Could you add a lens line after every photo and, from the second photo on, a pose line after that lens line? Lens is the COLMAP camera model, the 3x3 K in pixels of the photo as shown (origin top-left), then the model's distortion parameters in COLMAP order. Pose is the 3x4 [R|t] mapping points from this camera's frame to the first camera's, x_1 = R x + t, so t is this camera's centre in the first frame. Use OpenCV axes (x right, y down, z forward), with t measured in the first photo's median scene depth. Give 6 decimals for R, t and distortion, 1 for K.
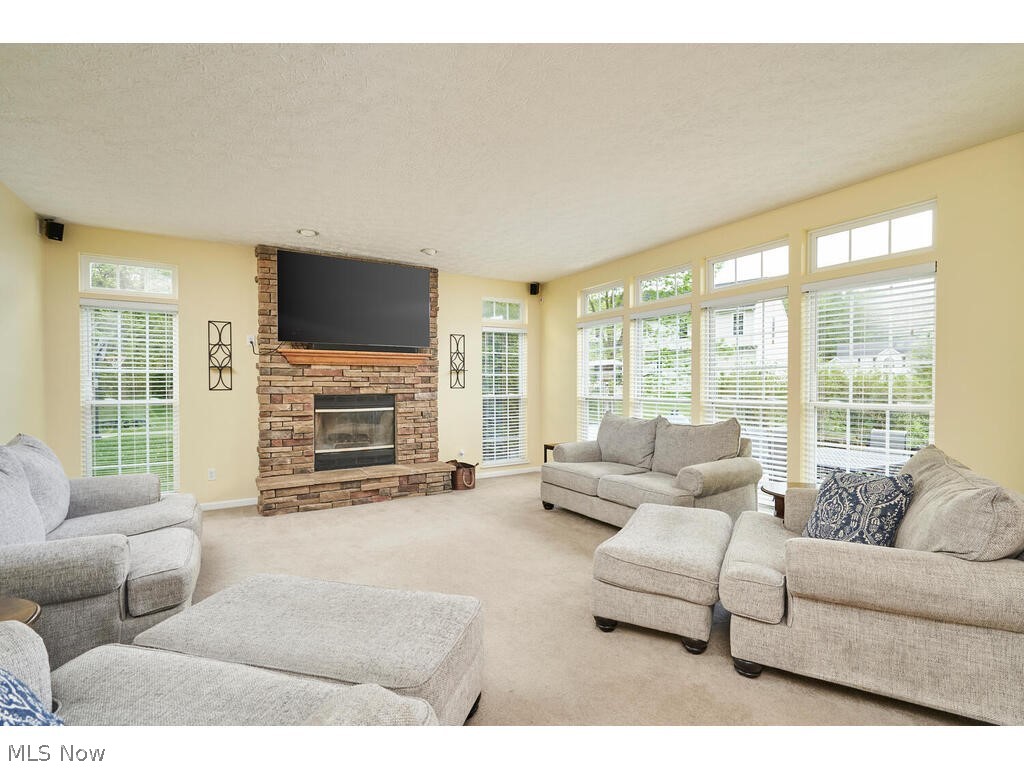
lens RADIAL K [[485.4, 0, 512.4], [0, 485.4, 385.1], [0, 0, 1]] dist [0.002430, -0.000173]
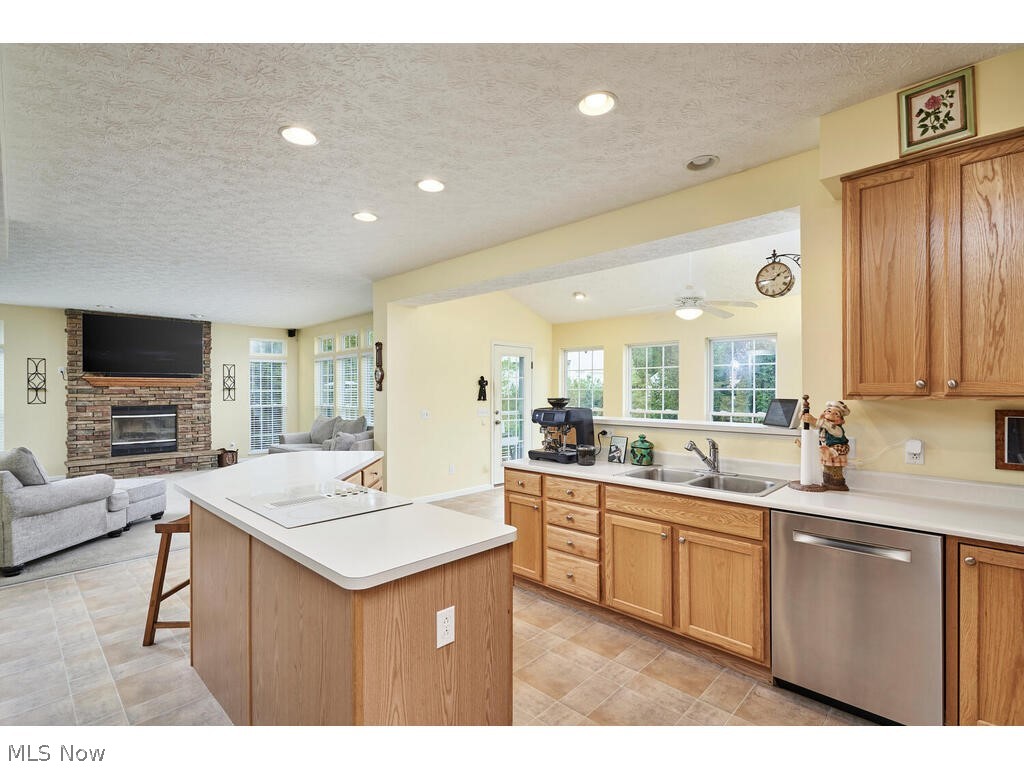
lens RADIAL K [[485.4, 0, 515.6], [0, 485.4, 387.1], [0, 0, 1]] dist [0.002430, -0.000173]
pose [[0.966108, -0.000077, 0.258137, 0.392010], [0.003041, 0.999934, -0.011084, -0.017809], [-0.258119, 0.011493, 0.966045, -0.742016]]
